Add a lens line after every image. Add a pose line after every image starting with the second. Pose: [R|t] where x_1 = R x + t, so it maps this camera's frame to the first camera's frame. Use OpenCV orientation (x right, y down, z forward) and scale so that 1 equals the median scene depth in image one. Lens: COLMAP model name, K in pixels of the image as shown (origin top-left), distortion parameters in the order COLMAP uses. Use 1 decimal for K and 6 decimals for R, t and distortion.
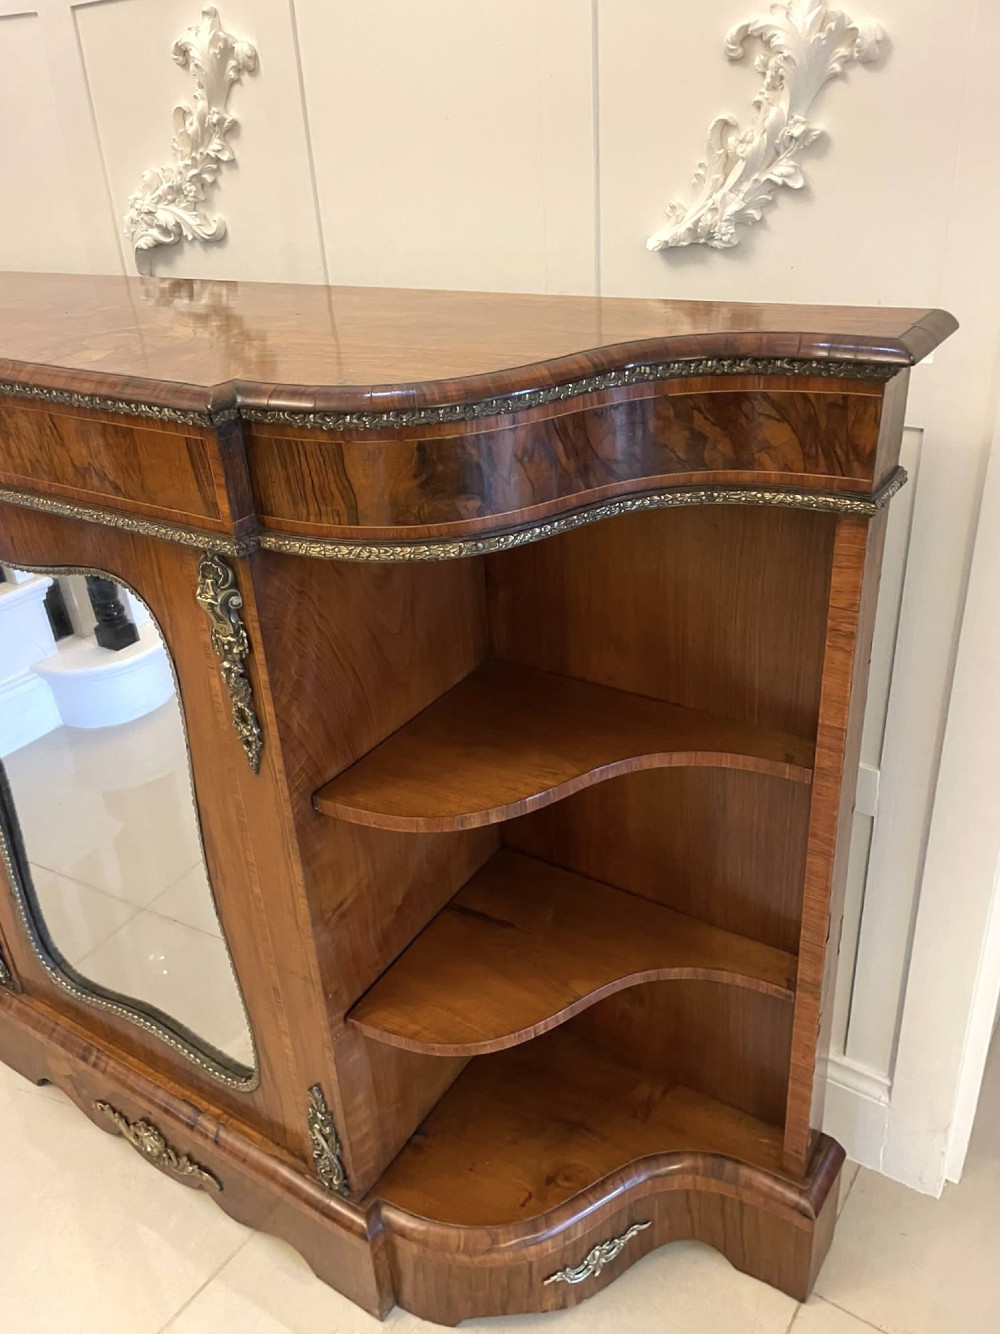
lens RADIAL K [[1041.6, 0, 515.6], [0, 1041.6, 611.8], [0, 0, 1]] dist [0.072900, -0.106039]
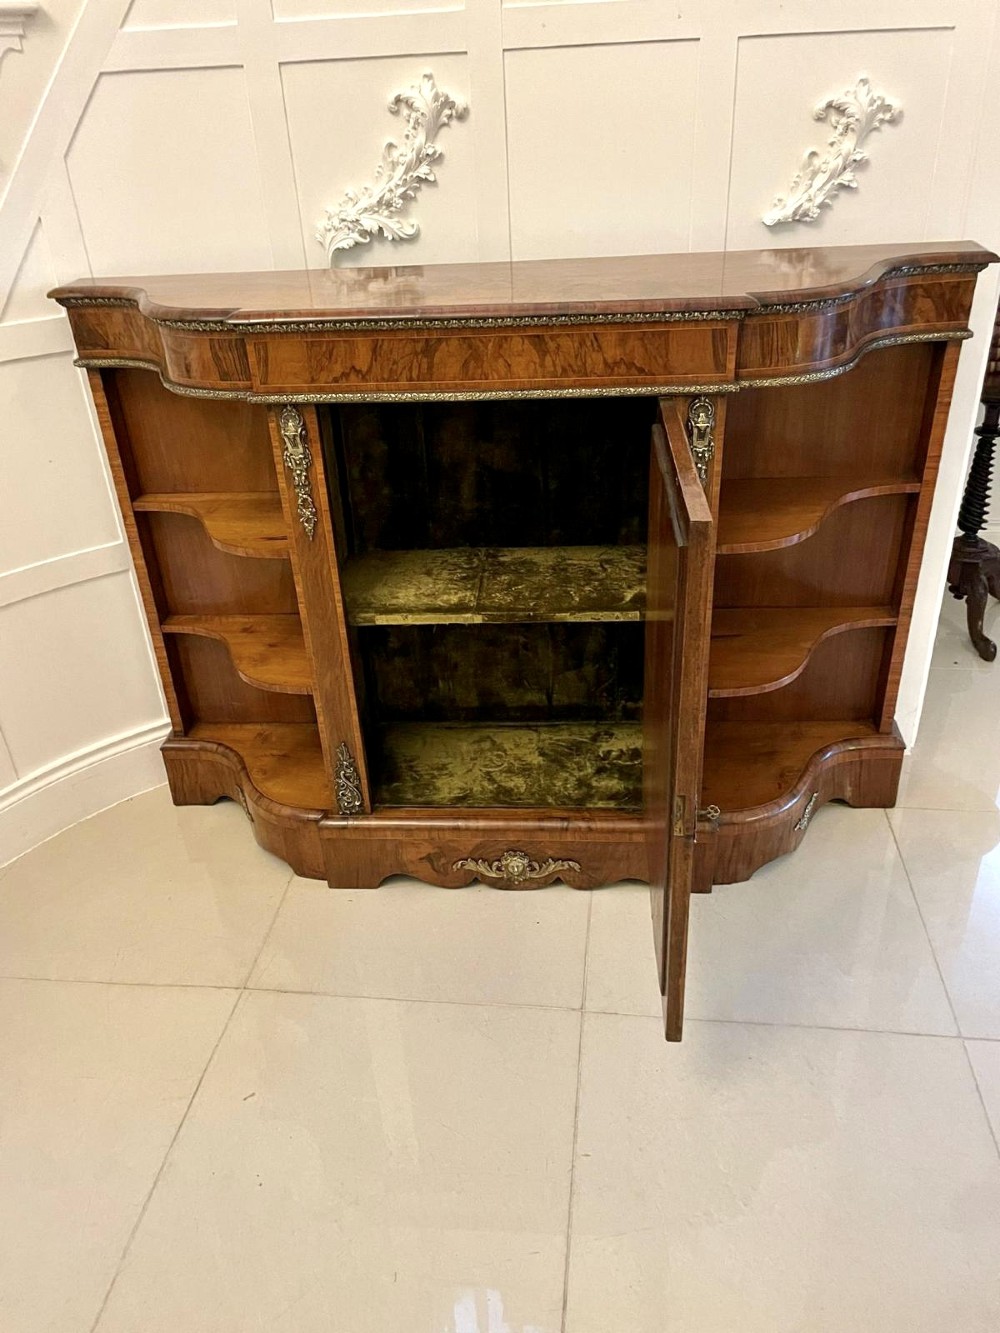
lens RADIAL K [[1040.8, 0, 504.7], [0, 1040.8, 677.1], [0, 0, 1]] dist [0.072900, -0.106039]
pose [[0.870335, -0.228545, 0.436215, -1.287503], [0.209448, 0.973469, 0.092138, 0.151590], [-0.445700, 0.011174, 0.895113, -0.406344]]
